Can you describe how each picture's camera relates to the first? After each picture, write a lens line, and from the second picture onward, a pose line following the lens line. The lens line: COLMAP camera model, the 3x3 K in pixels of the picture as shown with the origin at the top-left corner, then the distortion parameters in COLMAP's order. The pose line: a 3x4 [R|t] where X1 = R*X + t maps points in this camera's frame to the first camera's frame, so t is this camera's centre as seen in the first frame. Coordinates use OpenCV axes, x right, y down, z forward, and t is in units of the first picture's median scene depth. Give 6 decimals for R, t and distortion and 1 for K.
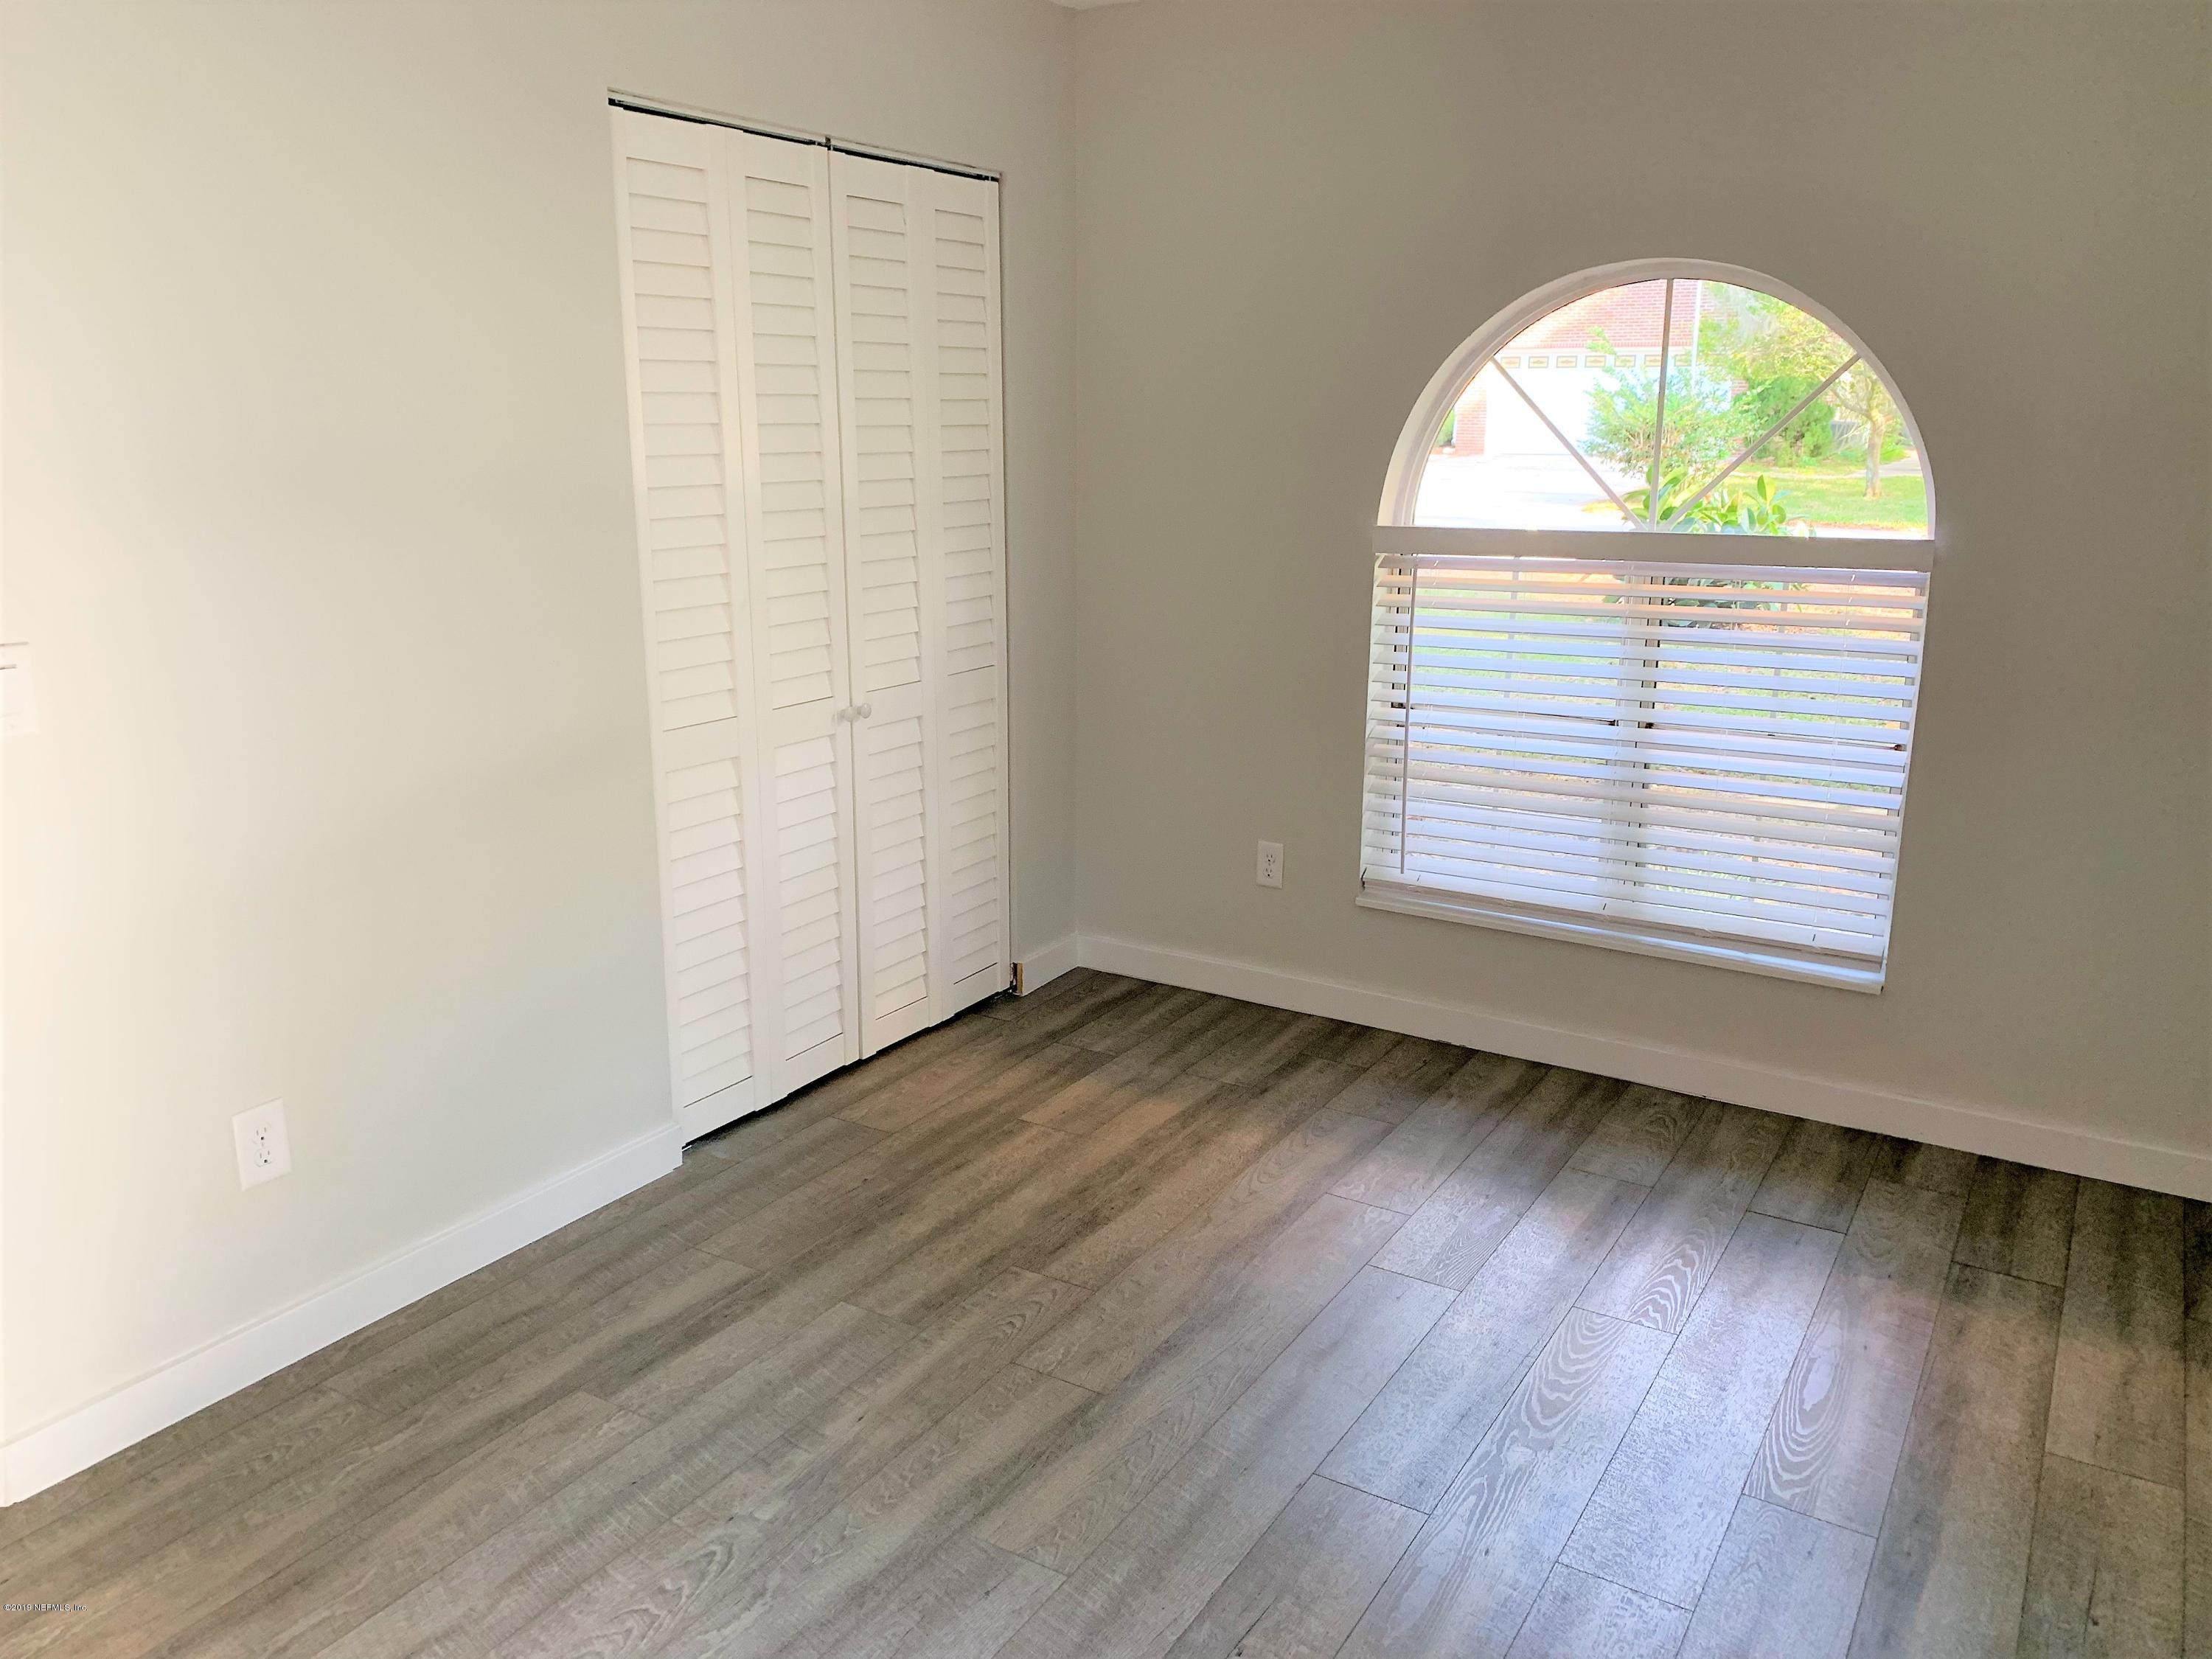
lens RADIAL K [[1686.3, 0, 1112.9], [0, 1686.3, 839.5], [0, 0, 1]] dist [0.036681, -0.037518]
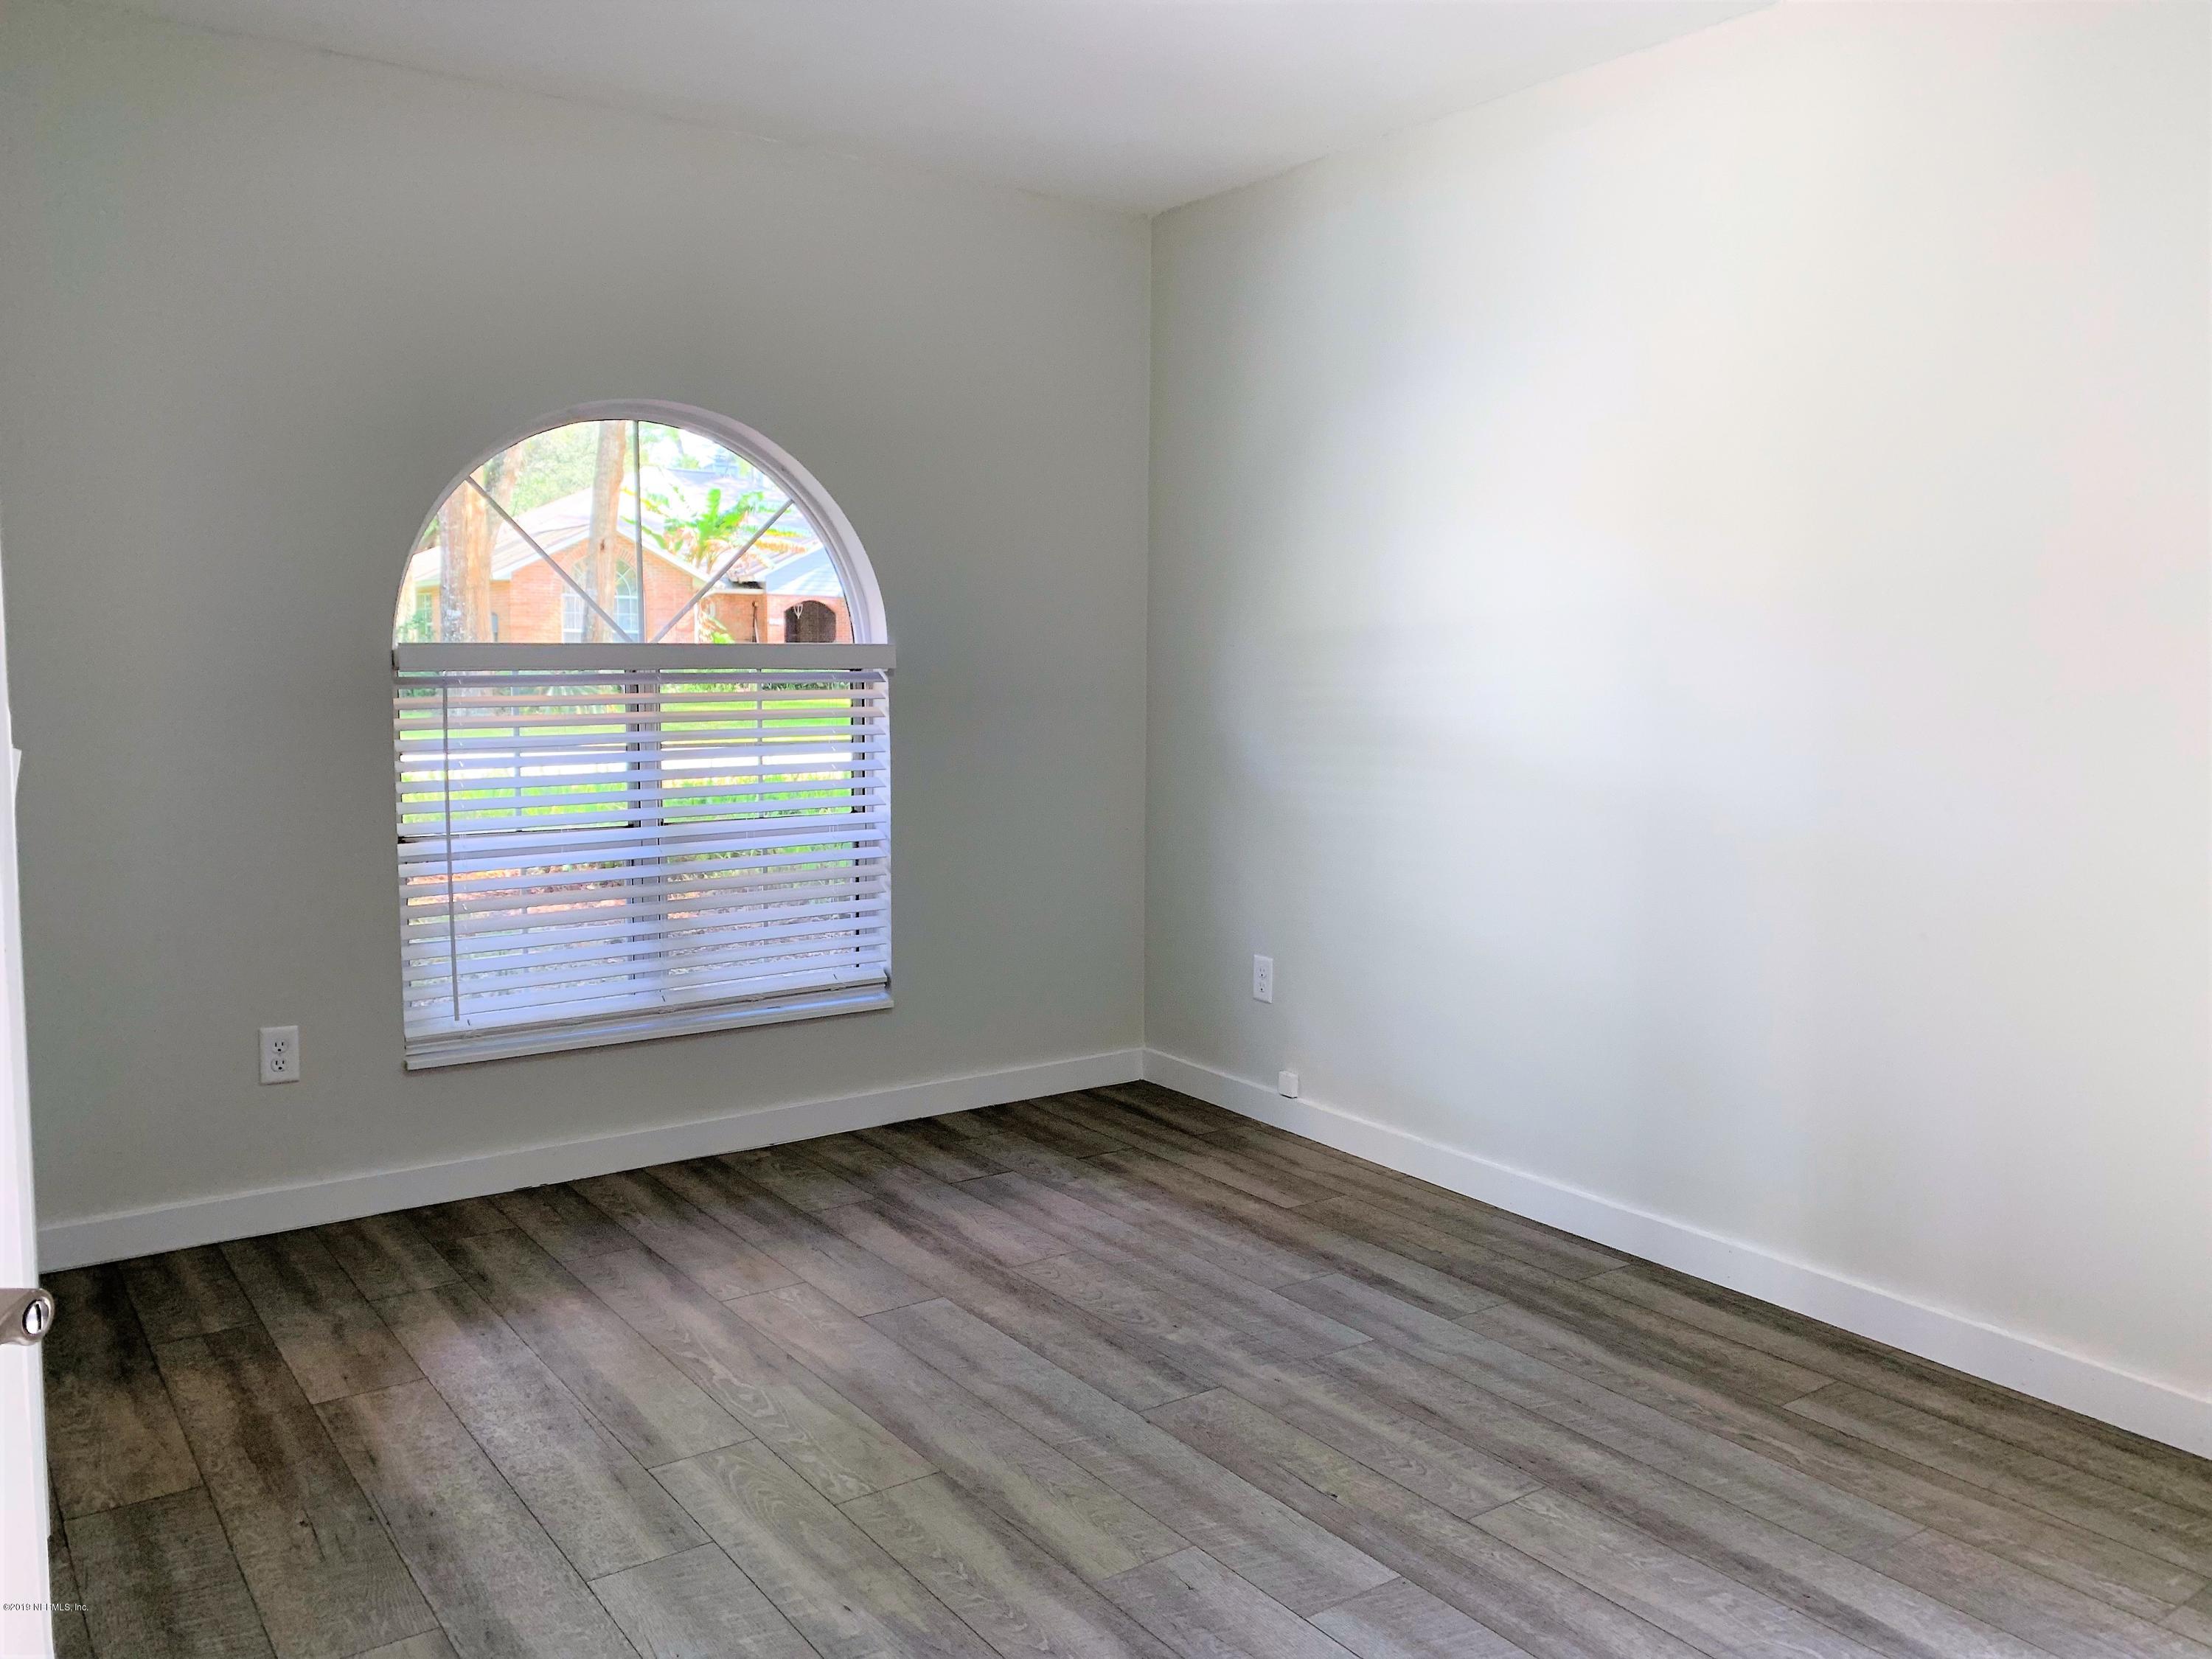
lens RADIAL K [[1686.3, 0, 1112.9], [0, 1686.3, 812.3], [0, 0, 1]] dist [0.036681, -0.037518]
pose [[0.370069, -0.079155, 0.925626, -0.568806], [0.233122, 0.972396, -0.010049, 0.003061], [-0.899279, 0.219502, 0.378307, 0.335258]]
